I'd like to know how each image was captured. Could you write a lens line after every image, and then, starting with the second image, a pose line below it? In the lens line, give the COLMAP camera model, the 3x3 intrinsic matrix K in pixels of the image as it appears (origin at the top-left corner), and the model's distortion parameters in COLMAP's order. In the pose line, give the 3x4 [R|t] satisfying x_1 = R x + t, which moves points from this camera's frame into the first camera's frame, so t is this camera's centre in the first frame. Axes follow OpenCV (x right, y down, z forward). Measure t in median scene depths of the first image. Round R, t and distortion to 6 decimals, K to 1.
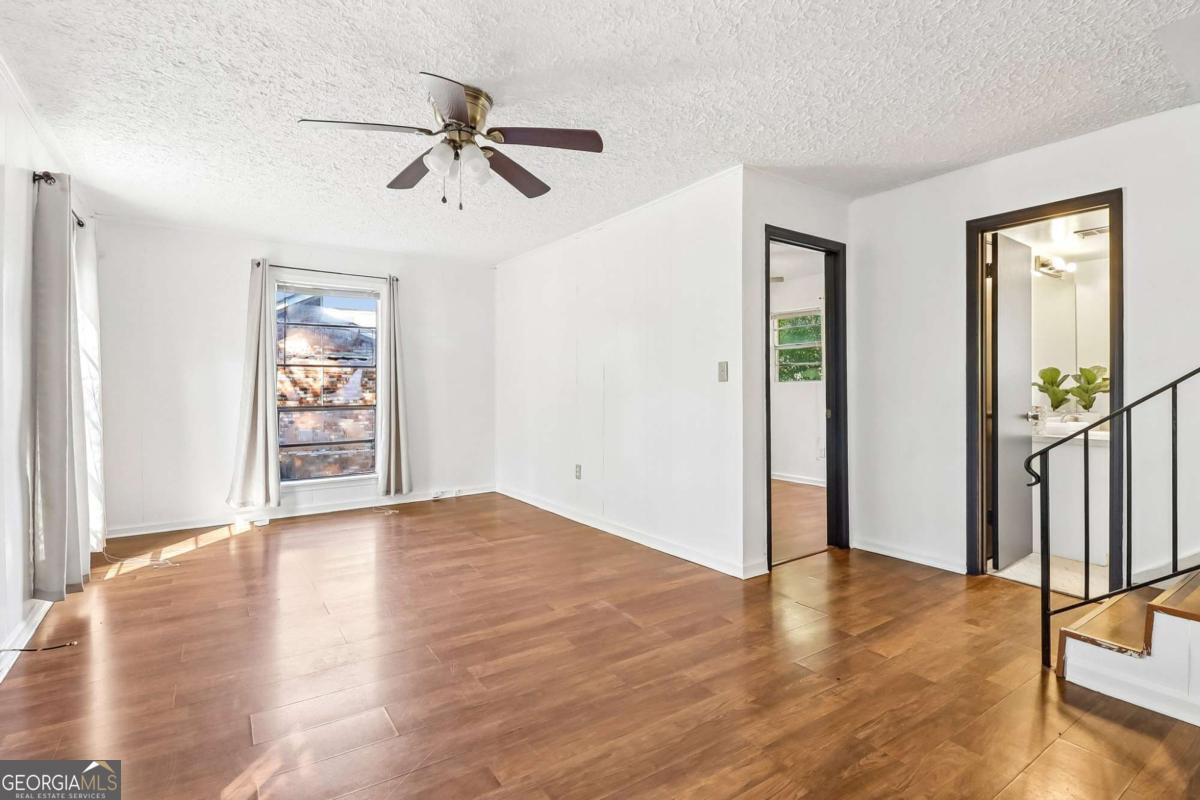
lens RADIAL K [[567.1, 0, 592.0], [0, 567.1, 383.9], [0, 0, 1]] dist [0.001914, 0.000057]
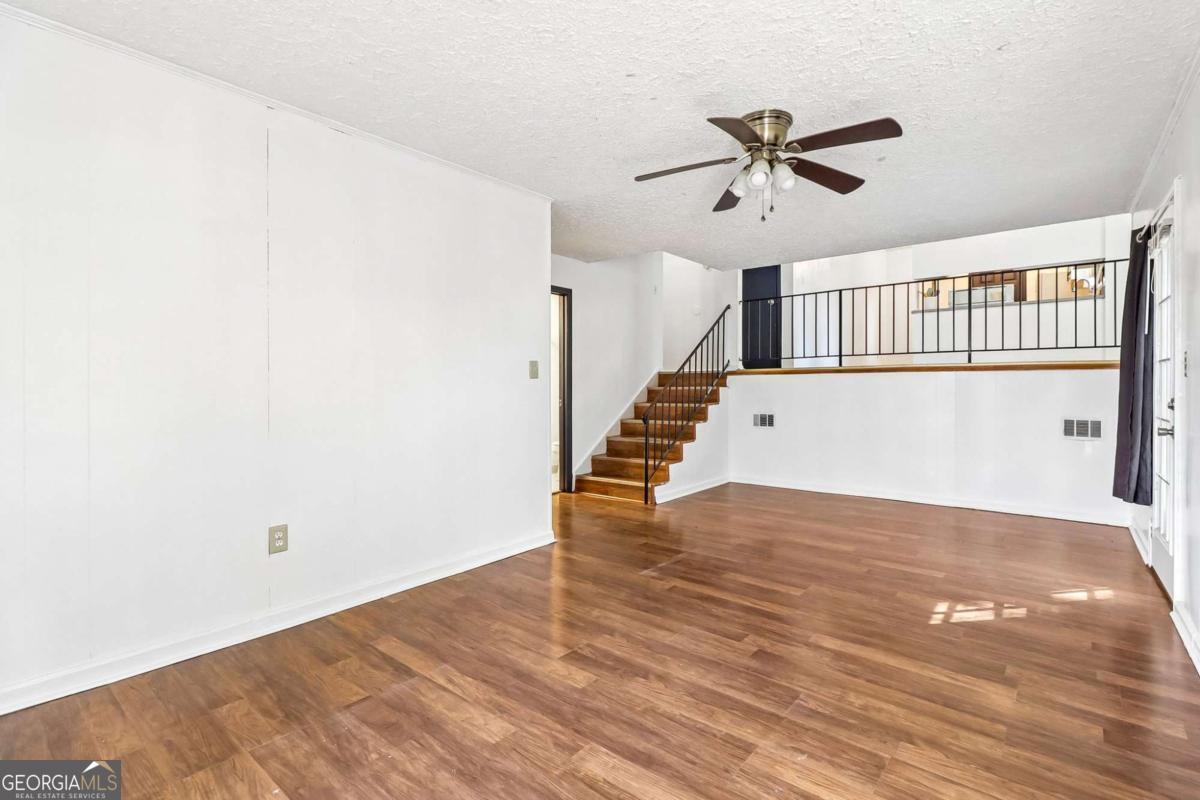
lens RADIAL K [[562.9, 0, 618.4], [0, 562.9, 403.2], [0, 0, 1]] dist [0.020025, 0.000081]
pose [[-0.298813, -0.031831, 0.953781, -1.080734], [-0.006042, 0.999487, 0.031463, 0.010560], [-0.954293, 0.003639, -0.298851, 1.448449]]
